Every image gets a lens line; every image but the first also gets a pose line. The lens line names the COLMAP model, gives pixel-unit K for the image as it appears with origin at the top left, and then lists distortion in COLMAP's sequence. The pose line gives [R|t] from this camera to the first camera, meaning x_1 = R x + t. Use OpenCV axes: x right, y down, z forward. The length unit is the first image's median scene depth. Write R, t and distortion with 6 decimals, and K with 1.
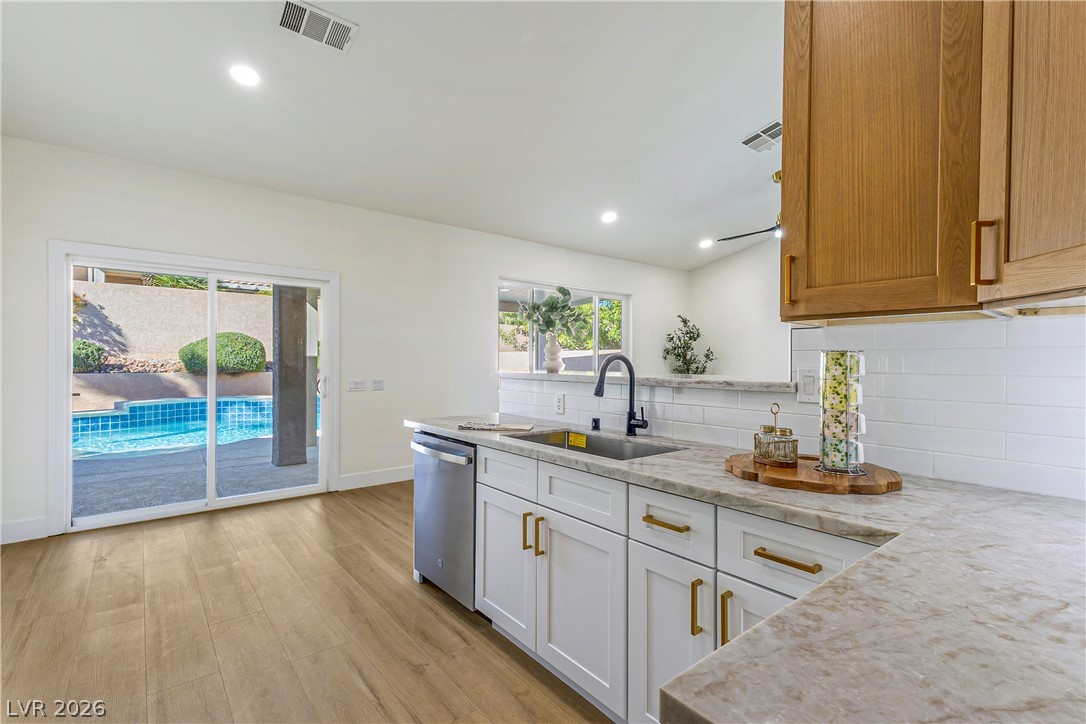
lens RADIAL K [[498.3, 0, 540.2], [0, 498.3, 363.5], [0, 0, 1]] dist [0.019317, -0.002111]
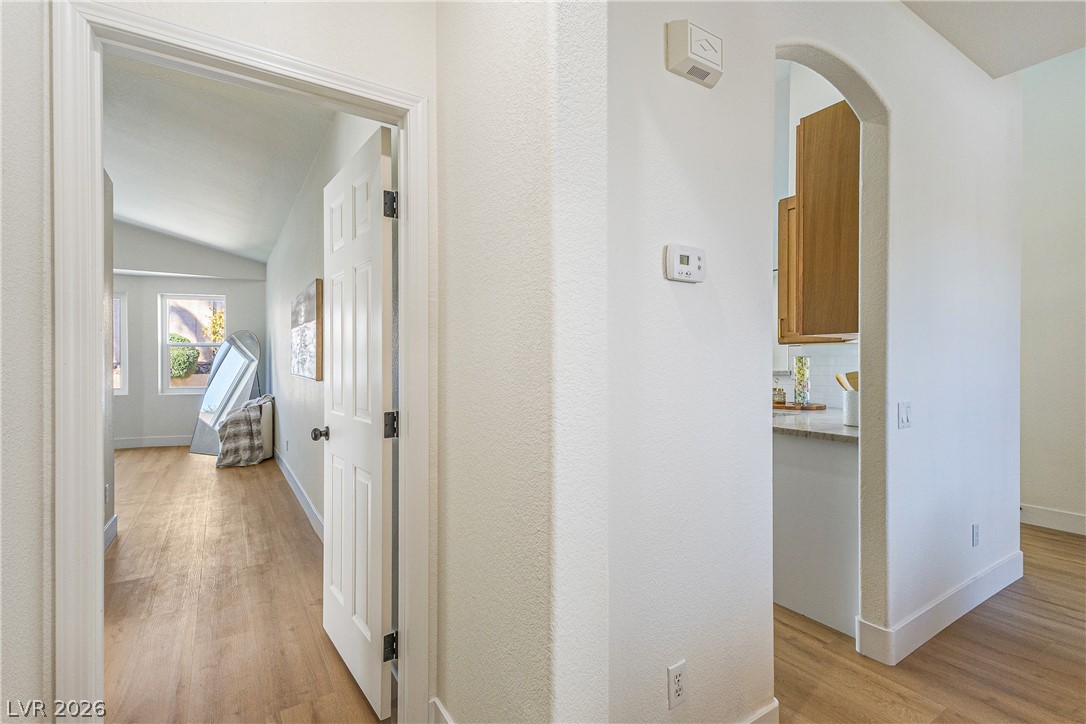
lens RADIAL K [[498.3, 0, 541.6], [0, 498.3, 362.6], [0, 0, 1]] dist [0.019317, -0.002111]
pose [[0.994446, -0.005690, -0.105096, -0.165915], [0.005296, 0.999978, -0.004024, 0.003025], [0.105117, 0.003445, 0.994454, -0.625820]]
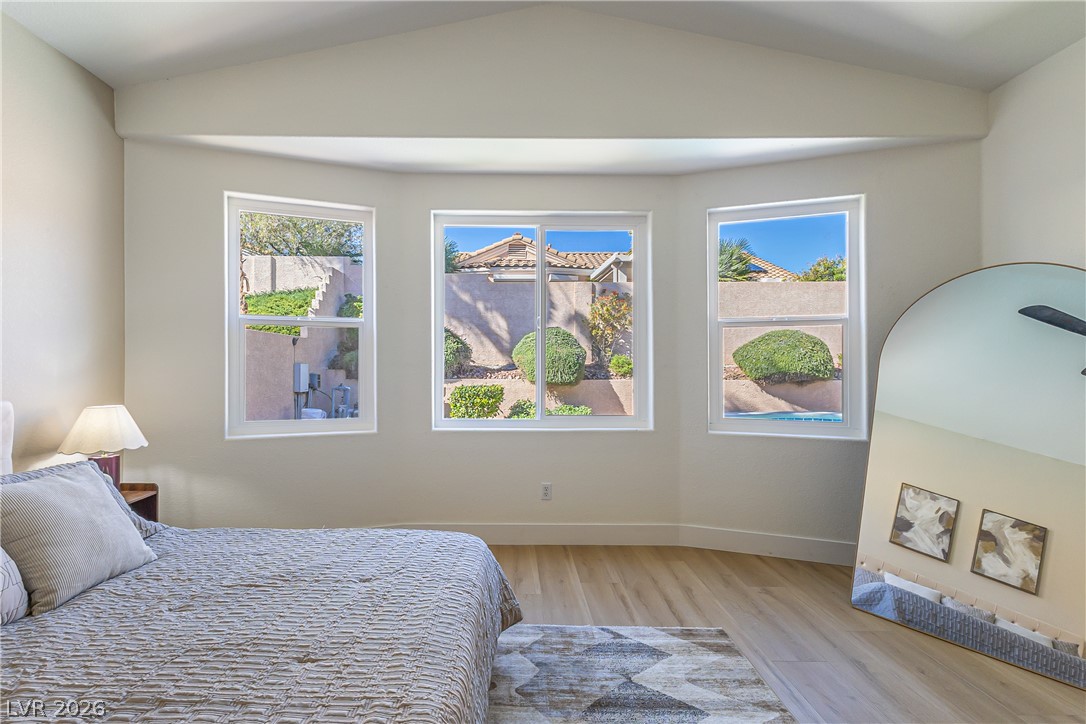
lens RADIAL K [[528.9, 0, 510.6], [0, 528.9, 361.7], [0, 0, 1]] dist [0.018509, -0.000103]
pose [[0.783959, -0.010006, -0.620733, -1.576911], [0.001511, 0.999898, -0.014209, -0.000940], [0.620811, 0.010201, 0.783894, 0.229991]]
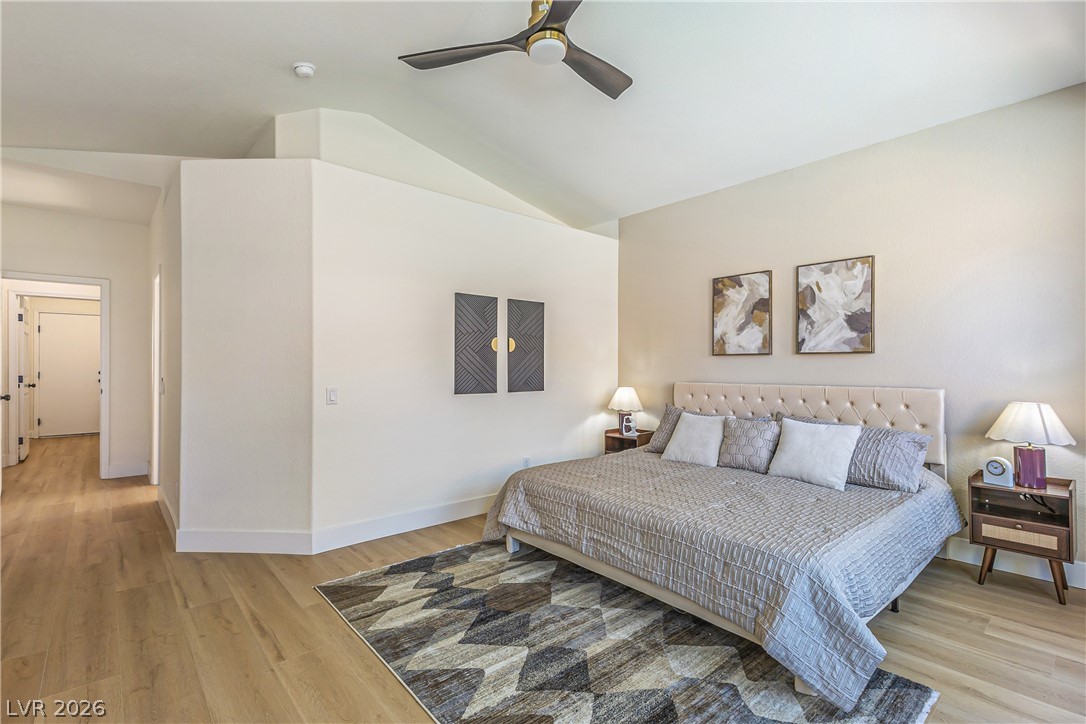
lens RADIAL K [[498.3, 0, 539.3], [0, 498.3, 363.2], [0, 0, 1]] dist [0.019317, -0.002111]
pose [[-0.999177, -0.007861, -0.039801, -1.686522], [-0.008029, 0.999960, 0.004061, -0.007517], [0.039768, 0.004378, -0.999199, 1.163230]]
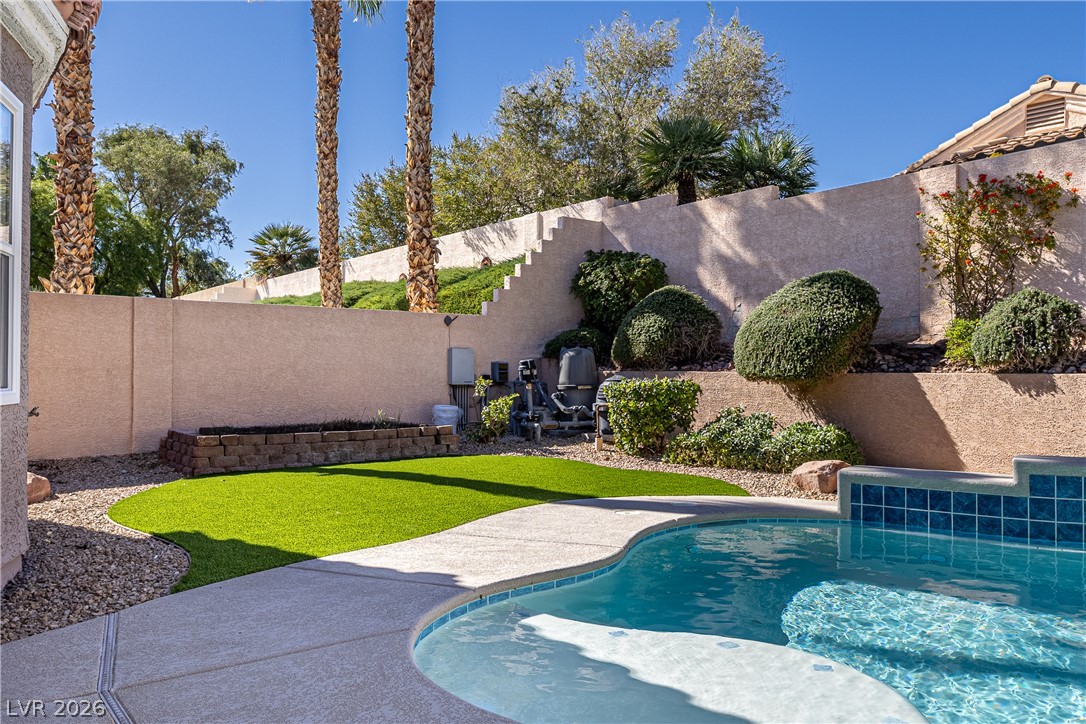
lens RADIAL K [[844.3, 0, 537.7], [0, 844.3, 372.6], [0, 0, 1]] dist [0.009020, -0.006779]
pose [[-0.027861, -0.006914, -0.999588, -0.775918], [-0.008126, 0.999945, -0.006690, 0.079778], [0.999579, 0.007936, -0.027916, 1.997505]]
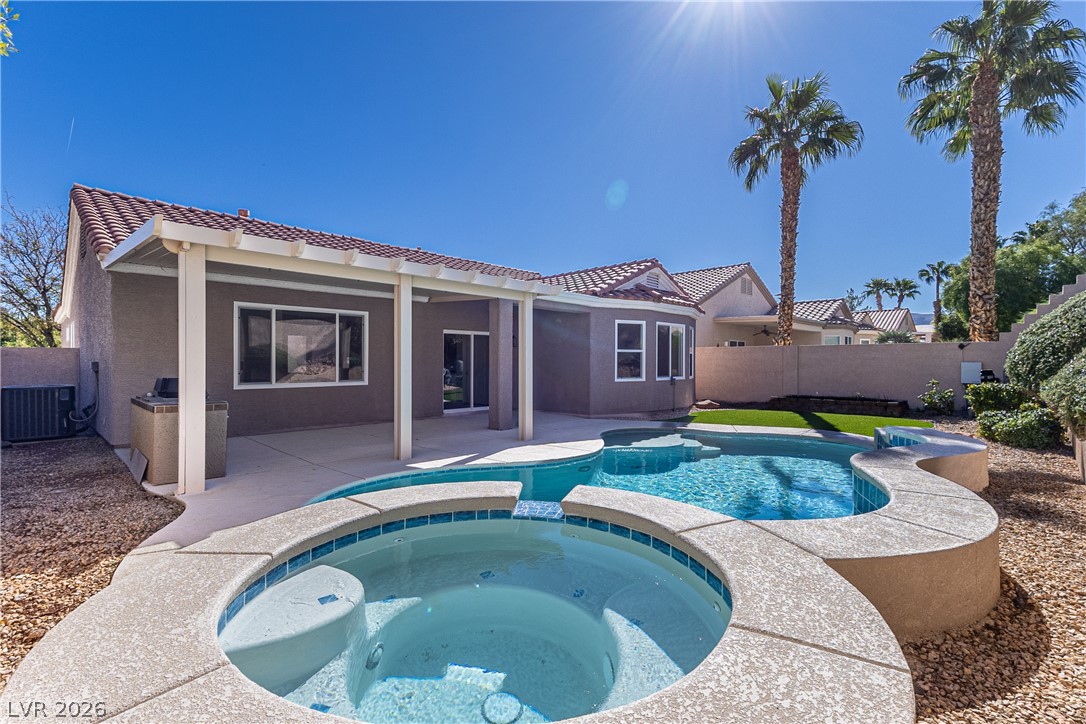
lens RADIAL K [[498.3, 0, 546.9], [0, 498.3, 359.6], [0, 0, 1]] dist [0.019317, -0.002111]
pose [[-0.991546, -0.010867, -0.129302, -0.832108], [-0.011684, 0.999916, 0.005561, -0.035975], [0.129230, 0.007025, -0.991590, 4.493773]]
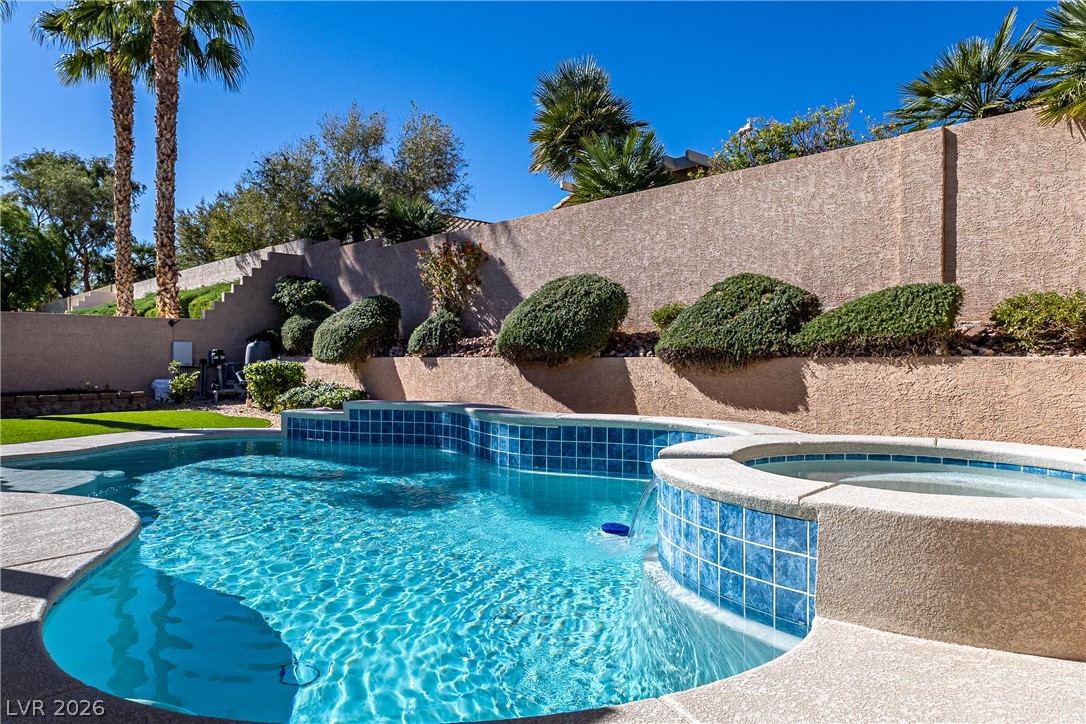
lens RADIAL K [[702.6, 0, 546.0], [0, 702.6, 364.7], [0, 0, 1]] dist [0.000301, -0.005504]
pose [[0.099423, 0.002226, -0.995043, 0.179012], [-0.005502, 0.999983, 0.001687, 0.082453], [0.995030, 0.005307, 0.099433, 3.266836]]
